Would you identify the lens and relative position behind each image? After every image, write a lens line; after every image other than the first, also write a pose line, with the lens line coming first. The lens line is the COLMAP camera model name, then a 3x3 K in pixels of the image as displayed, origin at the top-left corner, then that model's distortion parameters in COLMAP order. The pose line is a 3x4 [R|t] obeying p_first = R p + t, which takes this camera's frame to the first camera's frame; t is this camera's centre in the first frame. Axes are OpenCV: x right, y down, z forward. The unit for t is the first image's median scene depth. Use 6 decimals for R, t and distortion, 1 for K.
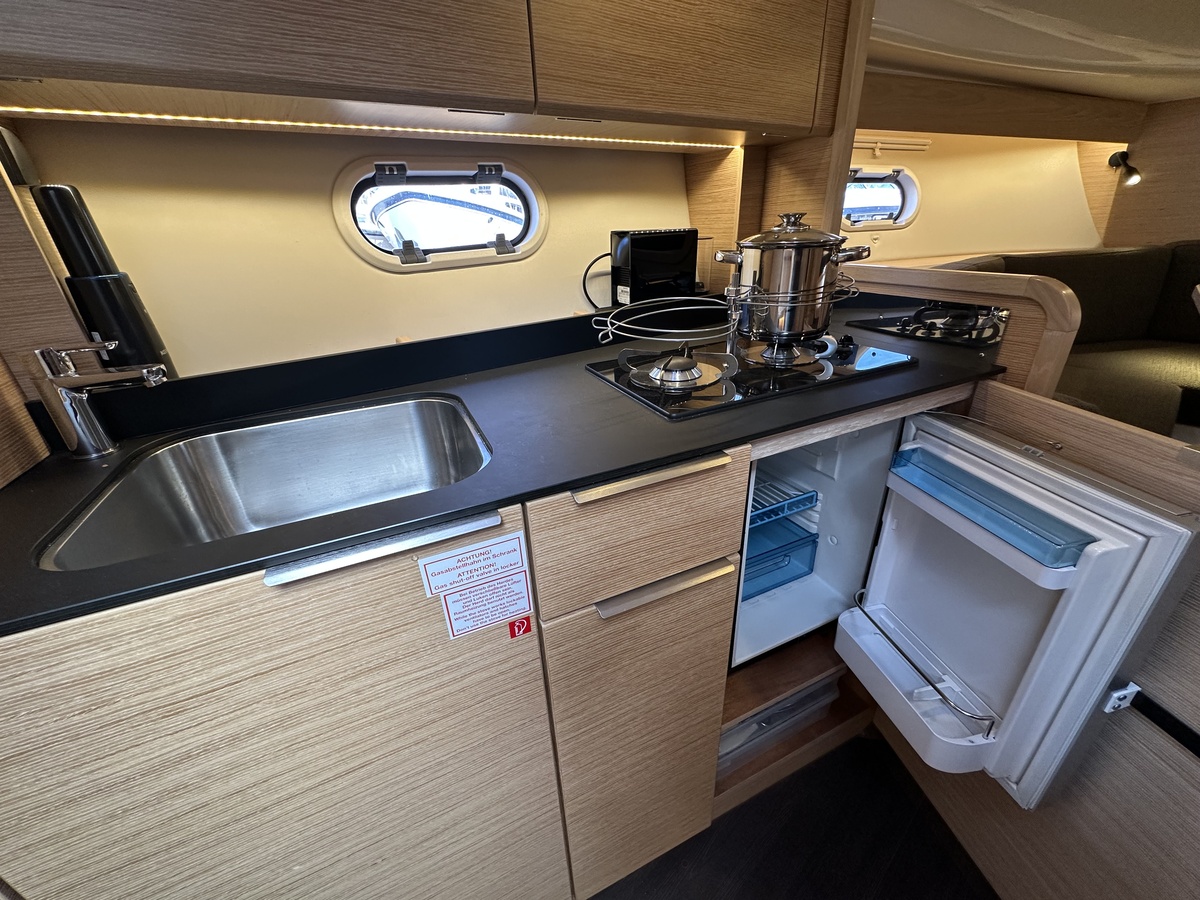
lens RADIAL K [[478.0, 0, 600.0], [0, 478.0, 450.0], [0, 0, 1]] dist [-0.002460, 0.000380]
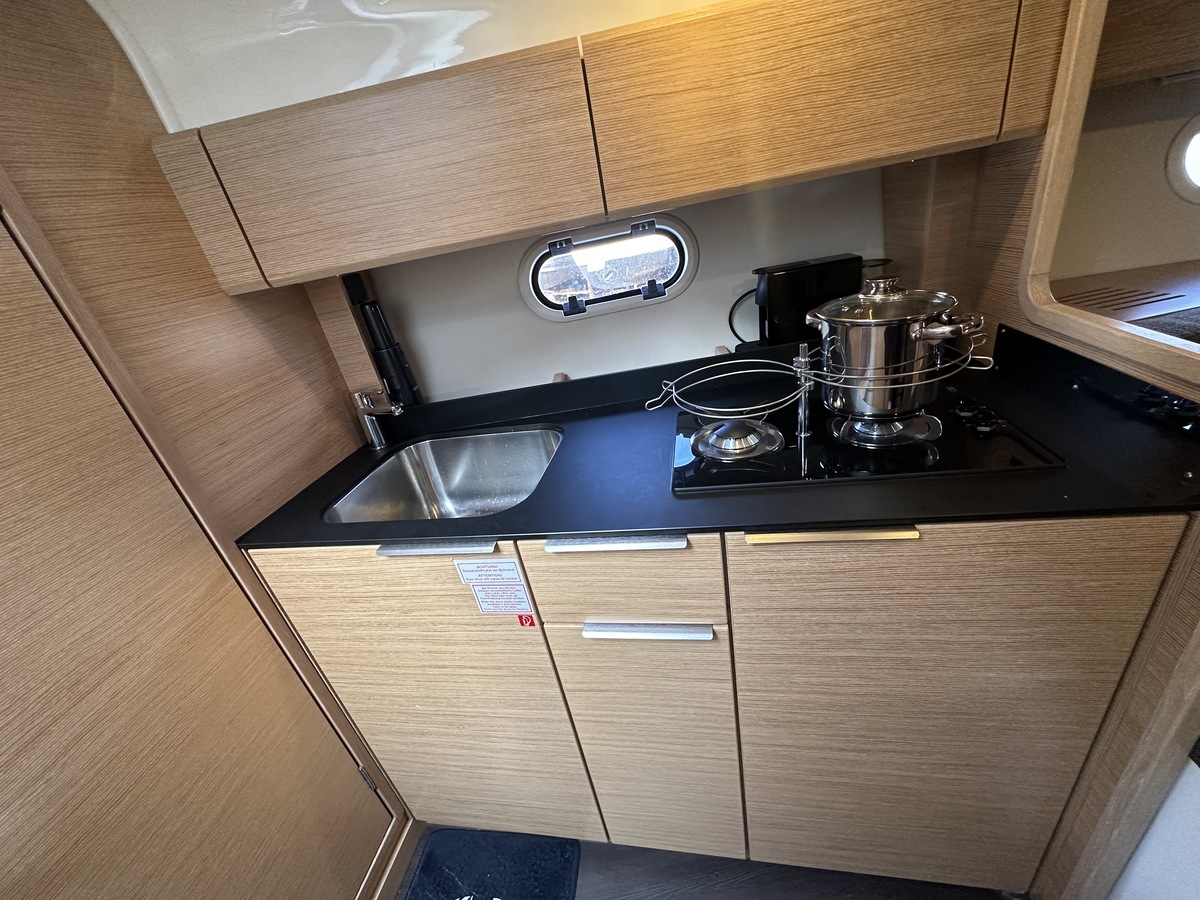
lens RADIAL K [[478.8, 0, 600.7], [0, 478.8, 449.5], [0, 0, 1]] dist [-0.002766, 0.000219]
pose [[0.813518, 0.156891, -0.559977, 0.669040], [-0.113402, 0.987233, 0.111849, -0.288663], [0.570376, -0.027489, 0.820923, -0.021036]]
